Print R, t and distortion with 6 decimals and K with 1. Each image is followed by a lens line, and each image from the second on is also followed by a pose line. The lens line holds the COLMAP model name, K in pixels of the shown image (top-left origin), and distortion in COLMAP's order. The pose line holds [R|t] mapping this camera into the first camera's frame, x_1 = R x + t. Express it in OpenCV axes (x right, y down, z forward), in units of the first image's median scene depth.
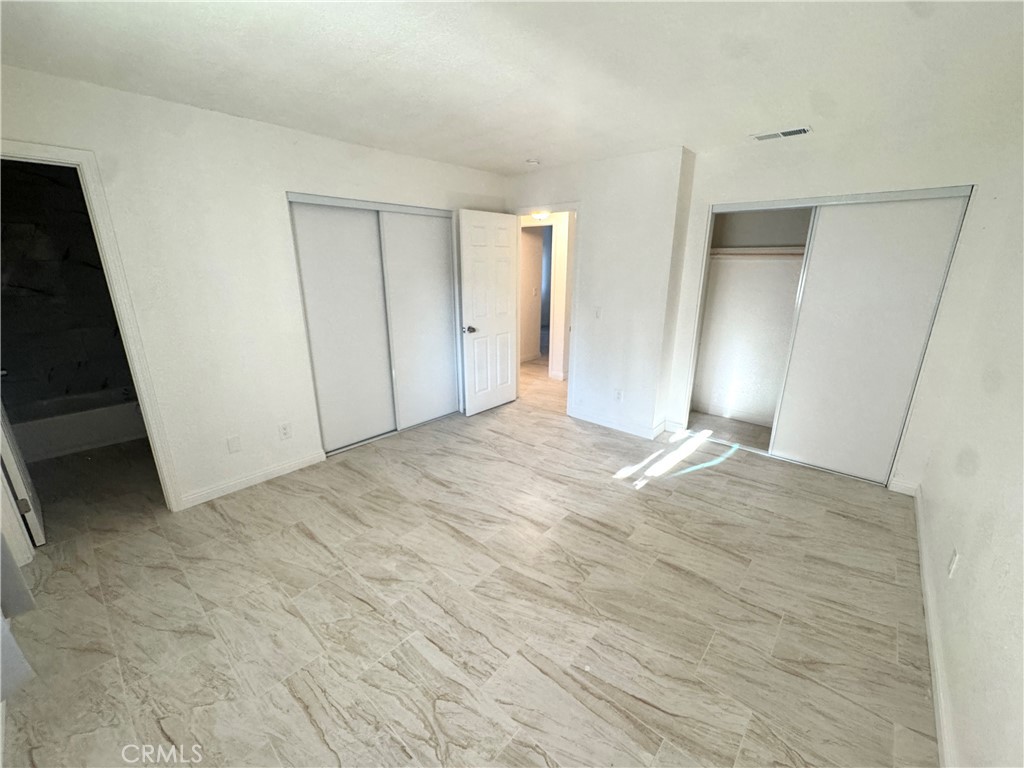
lens RADIAL K [[411.8, 0, 512.0], [0, 411.8, 384.0], [0, 0, 1]] dist [-0.000614, -0.000098]
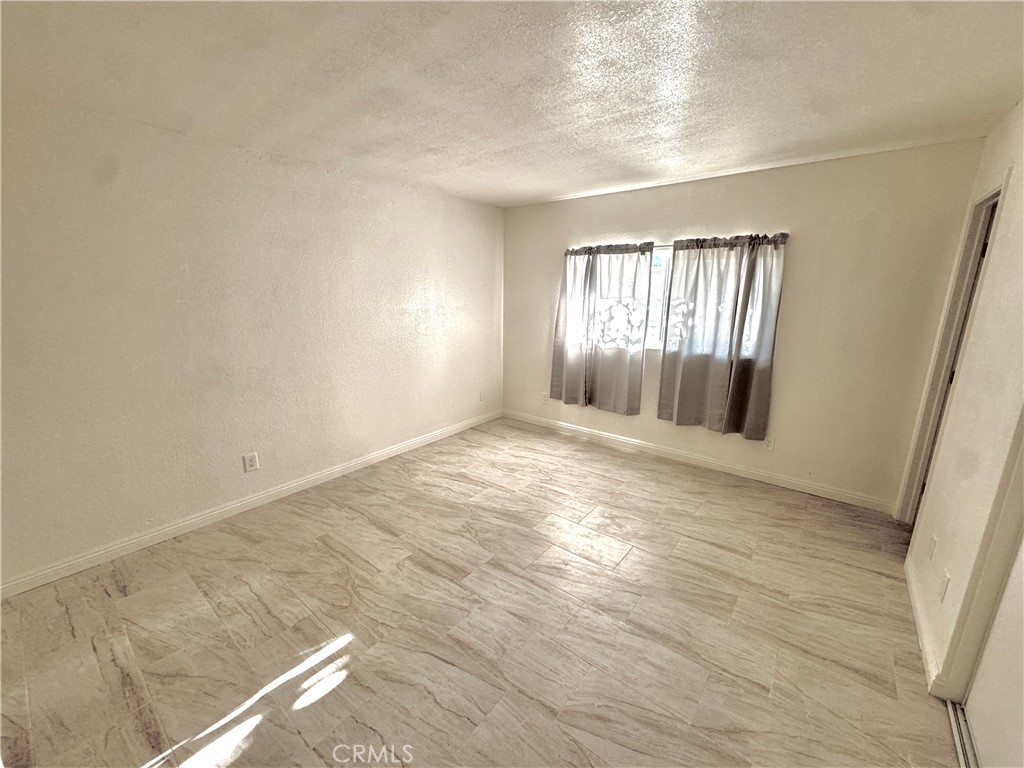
lens RADIAL K [[411.8, 0, 512.0], [0, 411.8, 384.0], [0, 0, 1]] dist [-0.000614, -0.000098]
pose [[-0.998743, -0.000788, -0.050125, 0.093994], [-0.025686, 0.866698, 0.498172, -0.540175], [0.043050, 0.498833, -0.865628, 1.830143]]
